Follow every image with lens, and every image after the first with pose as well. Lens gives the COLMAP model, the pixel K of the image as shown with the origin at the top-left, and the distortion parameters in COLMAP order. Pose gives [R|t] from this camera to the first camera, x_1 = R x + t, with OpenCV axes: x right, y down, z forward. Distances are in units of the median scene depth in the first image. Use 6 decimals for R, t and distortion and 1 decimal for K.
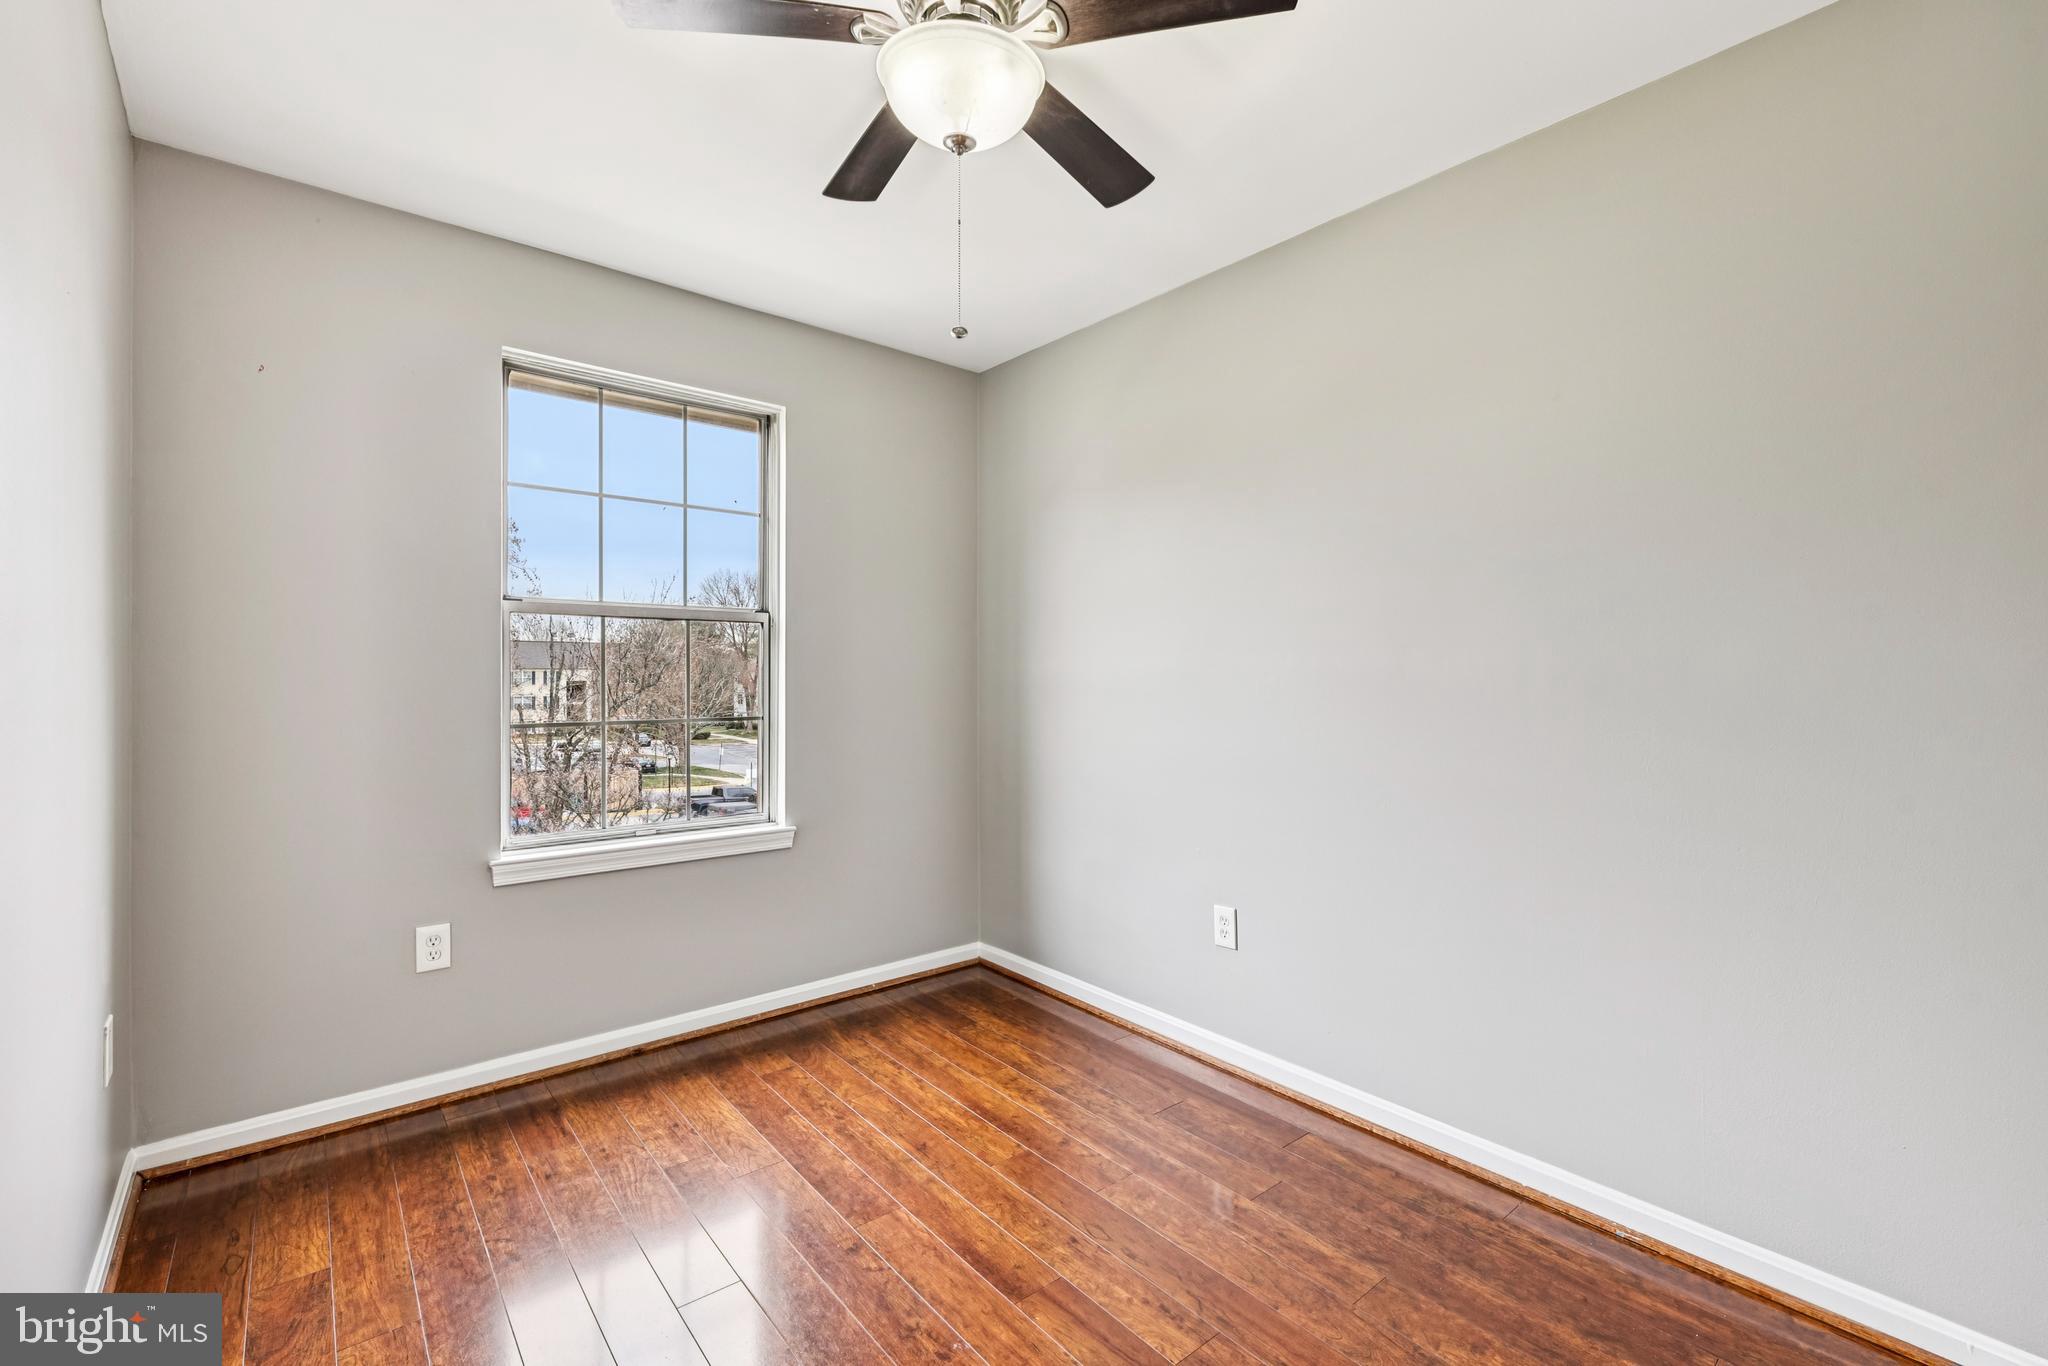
lens RADIAL K [[842.9, 0, 1053.7], [0, 842.9, 684.5], [0, 0, 1]] dist [-0.004560, 0.000643]
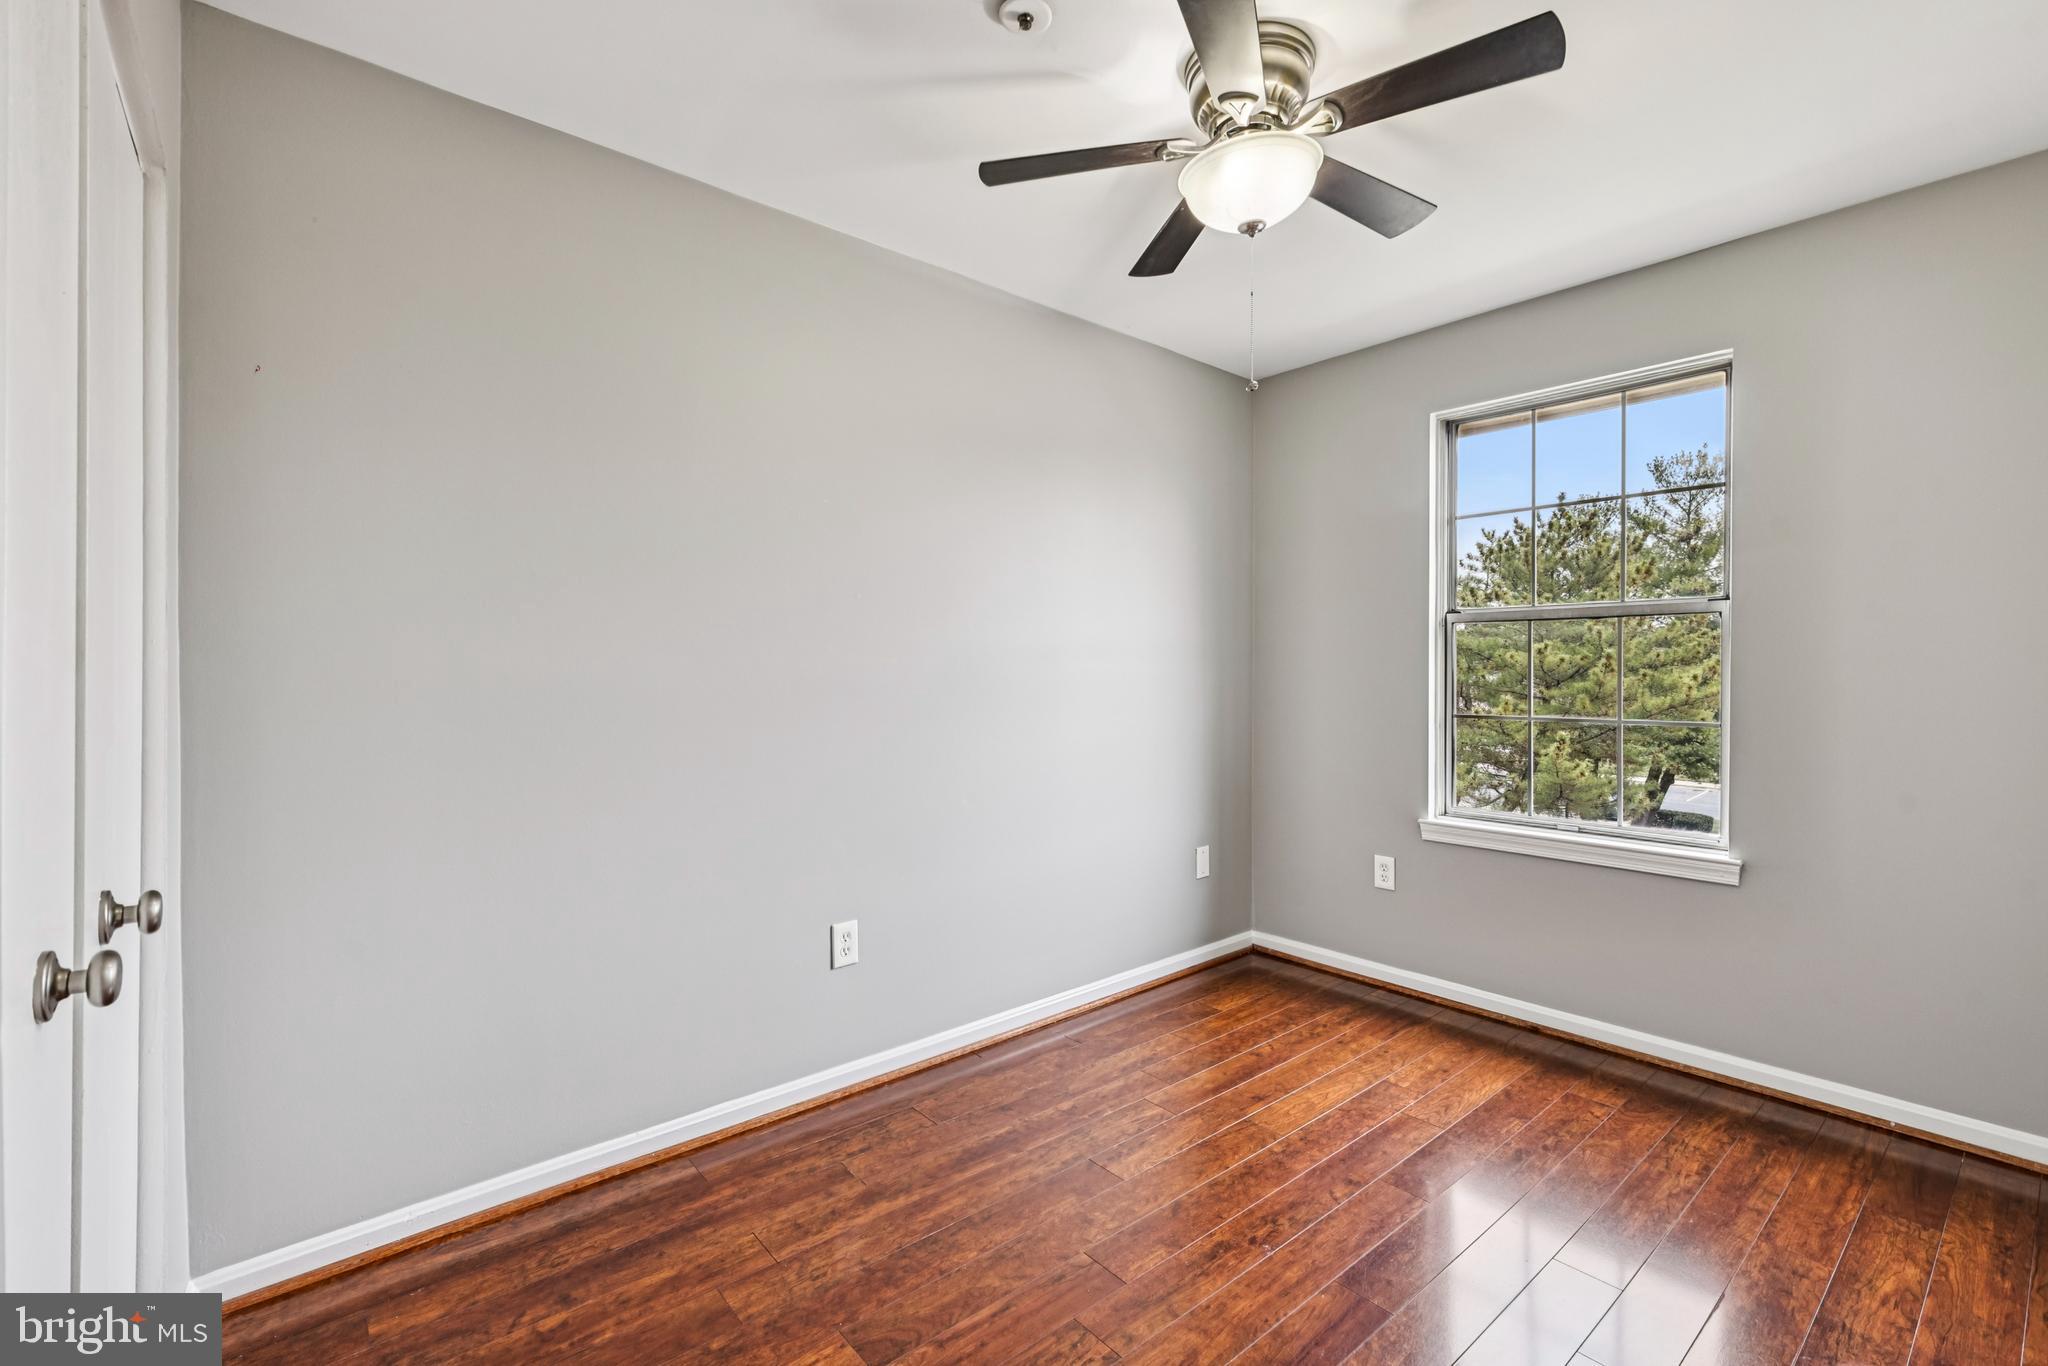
lens RADIAL K [[842.9, 0, 1019.7], [0, 842.9, 672.8], [0, 0, 1]] dist [-0.004560, 0.000643]
pose [[0.013555, -0.007179, -0.999882, 0.597180], [-0.006734, 0.999951, -0.007271, 0.000524], [0.999885, 0.006832, 0.013506, 0.360580]]
